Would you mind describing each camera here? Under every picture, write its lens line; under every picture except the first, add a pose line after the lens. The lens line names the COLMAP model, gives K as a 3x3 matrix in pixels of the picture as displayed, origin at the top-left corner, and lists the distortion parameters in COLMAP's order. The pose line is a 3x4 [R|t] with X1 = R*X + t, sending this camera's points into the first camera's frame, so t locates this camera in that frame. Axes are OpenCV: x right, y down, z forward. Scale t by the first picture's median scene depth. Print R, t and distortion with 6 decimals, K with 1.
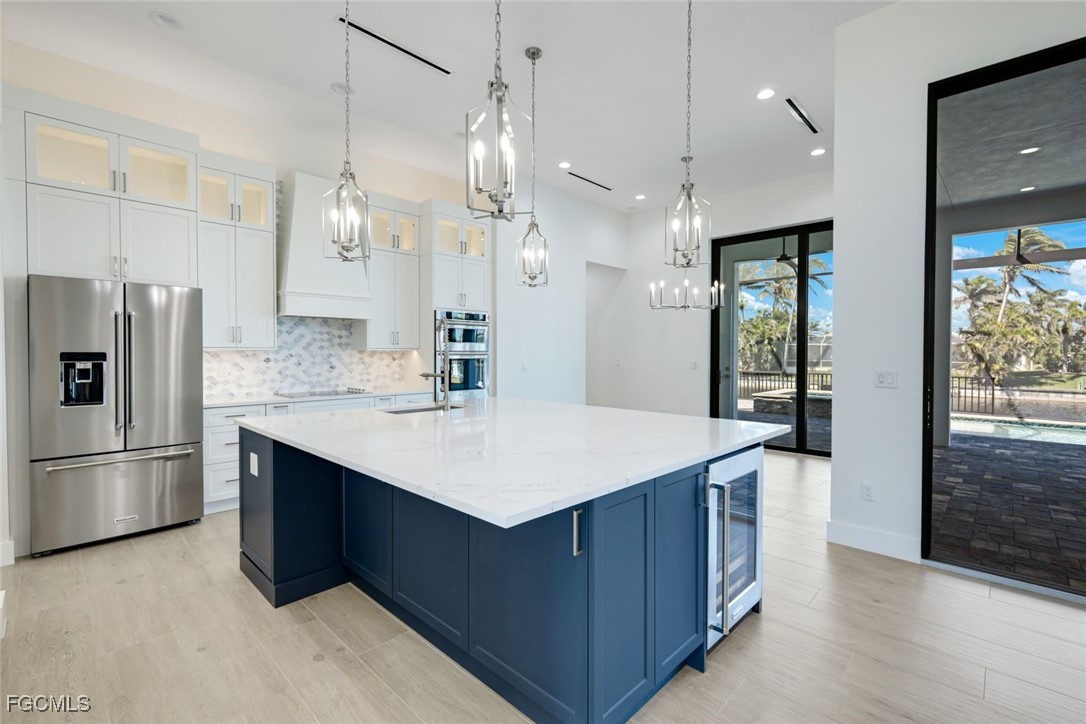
lens RADIAL K [[477.5, 0, 549.0], [0, 477.5, 358.9], [0, 0, 1]] dist [0.006465, -0.000751]
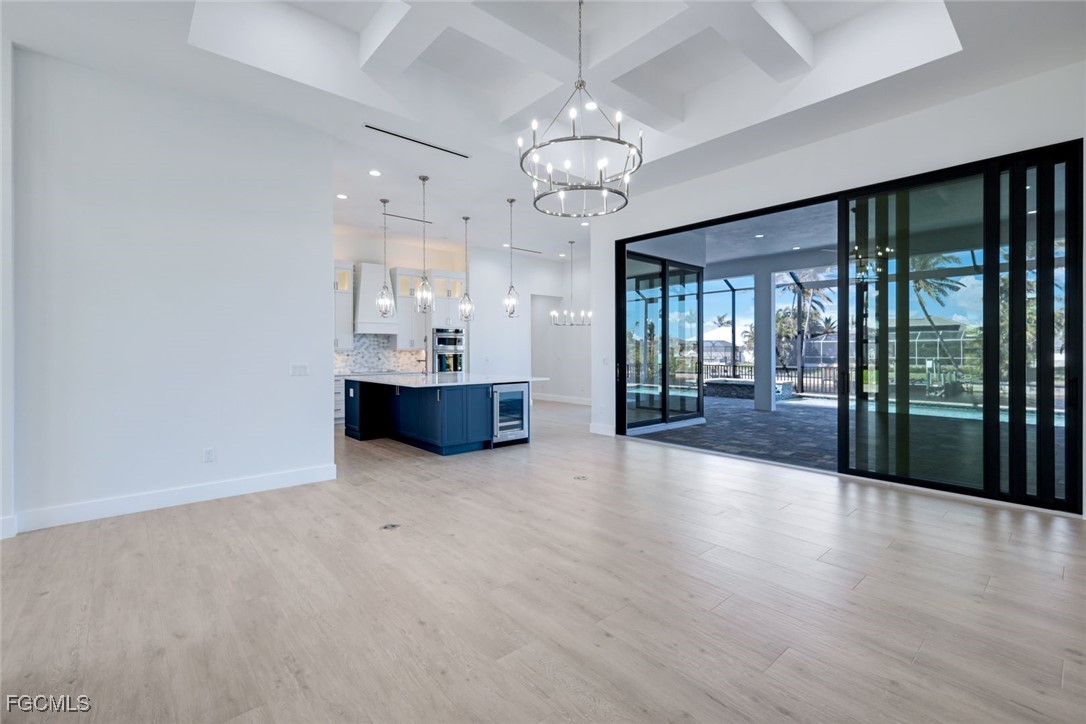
lens RADIAL K [[458.9, 0, 549.0], [0, 458.9, 351.4], [0, 0, 1]] dist [0.001878, -0.000038]
pose [[0.997532, -0.006476, -0.069917, 0.351318], [0.005594, 0.999902, -0.012811, 0.014764], [0.069994, 0.012388, 0.997471, -0.783421]]
